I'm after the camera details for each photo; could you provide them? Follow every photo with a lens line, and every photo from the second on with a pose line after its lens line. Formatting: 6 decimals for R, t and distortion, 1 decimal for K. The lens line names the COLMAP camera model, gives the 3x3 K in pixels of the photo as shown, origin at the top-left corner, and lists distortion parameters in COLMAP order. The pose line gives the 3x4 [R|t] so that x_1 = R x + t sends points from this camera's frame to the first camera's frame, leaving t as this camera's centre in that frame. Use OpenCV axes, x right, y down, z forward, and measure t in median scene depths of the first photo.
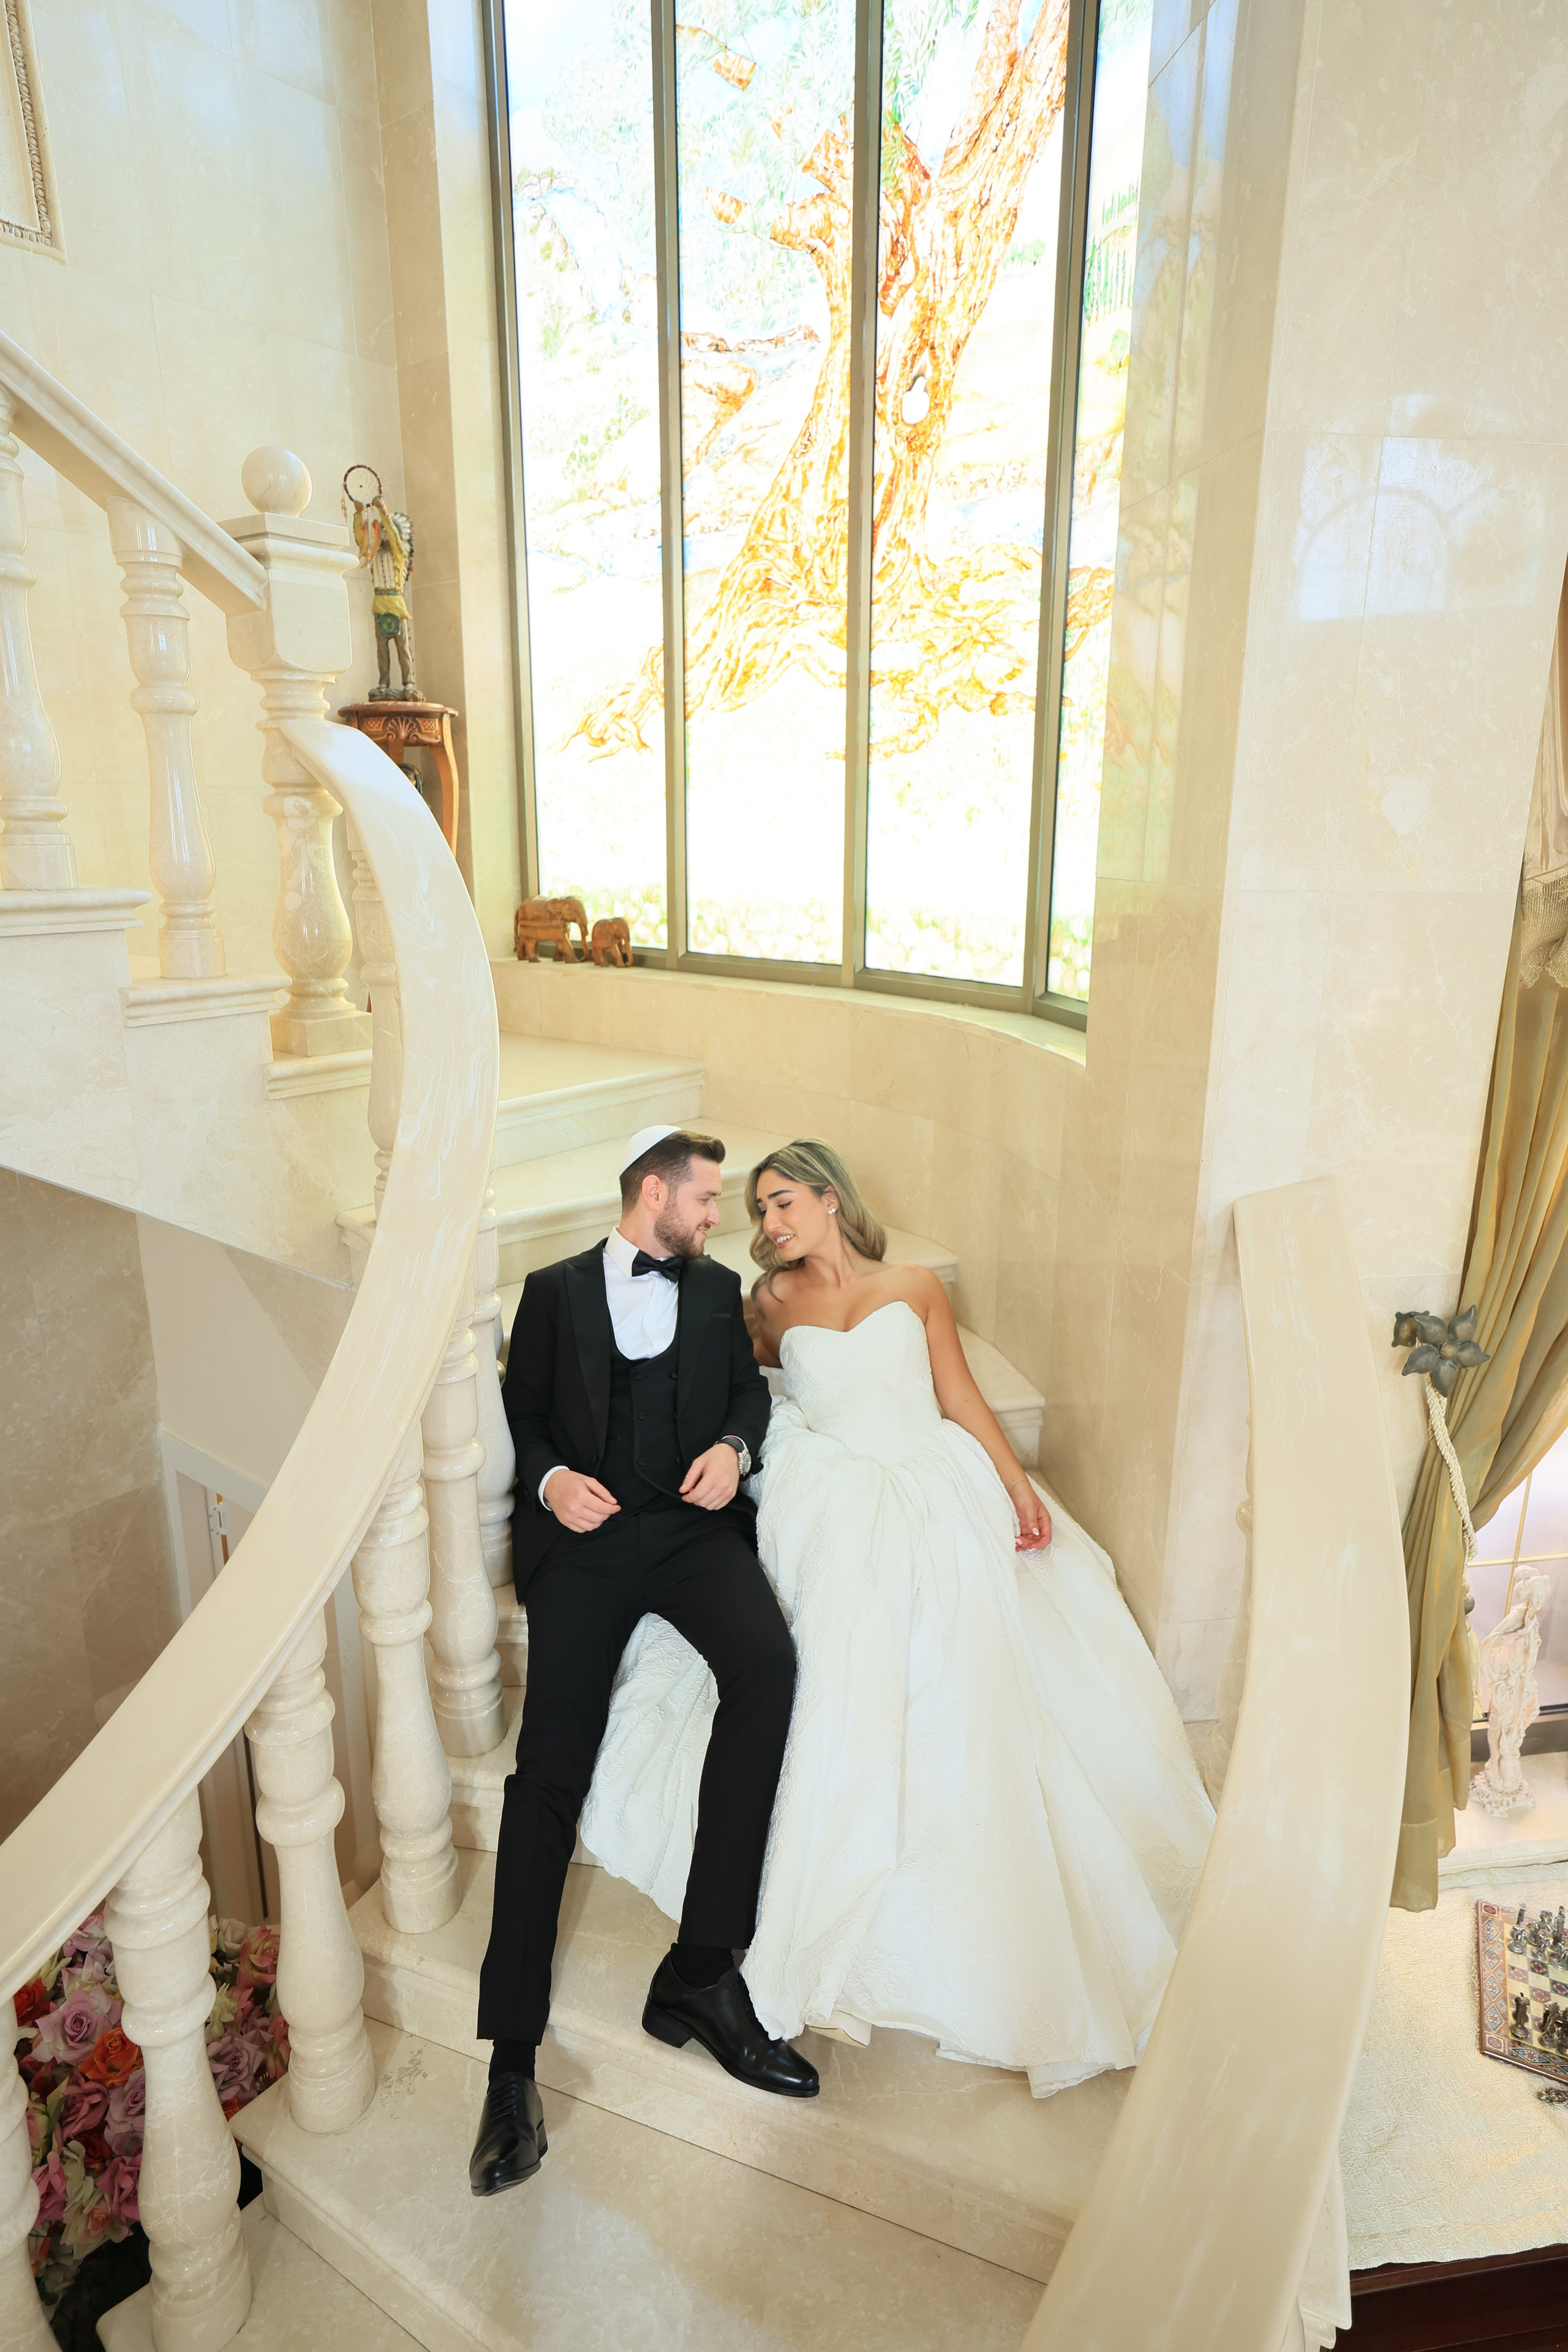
lens RADIAL K [[1354.8, 0, 783.6], [0, 1354.8, 1181.9], [0, 0, 1]] dist [-0.026344, 0.032161]
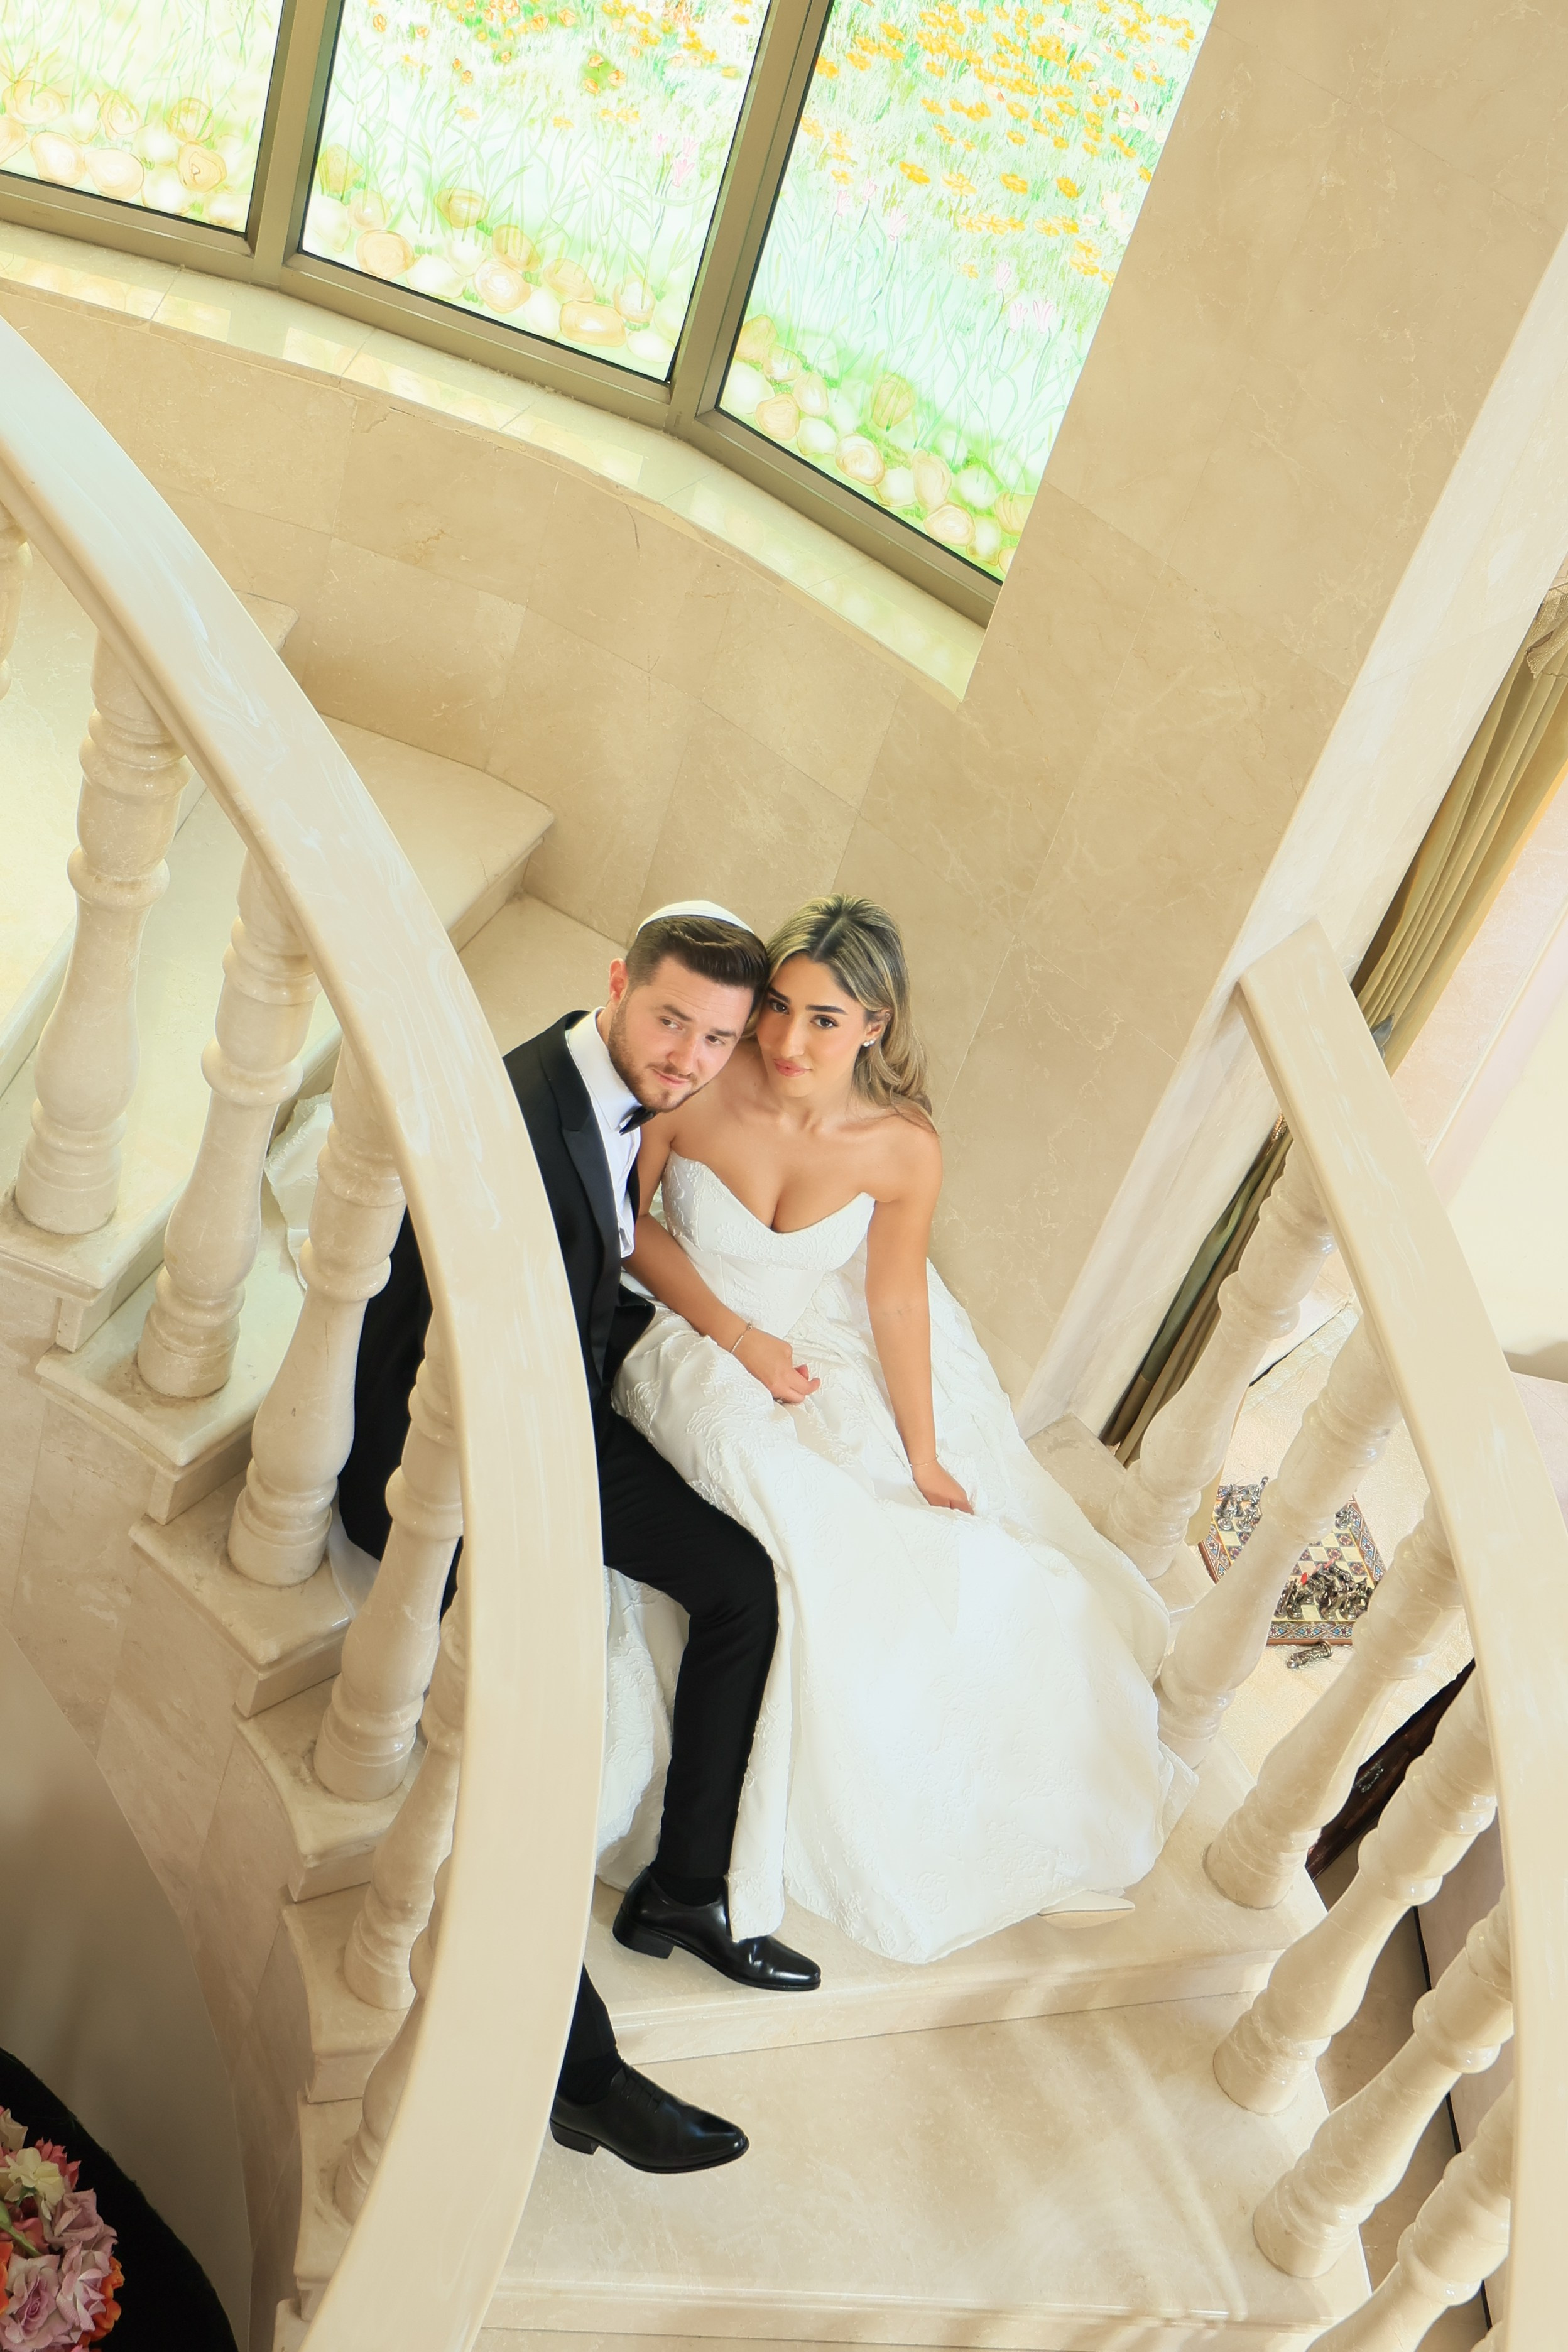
lens RADIAL K [[3065.5, 0, 792.7], [0, 3065.5, 1173.0], [0, 0, 1]] dist [0.002227, 0.074542]
pose [[0.752290, -0.261872, 0.604551, -0.695706], [-0.097921, 0.862977, 0.495664, -0.517318], [-0.651514, -0.432081, 0.623566, -0.054877]]
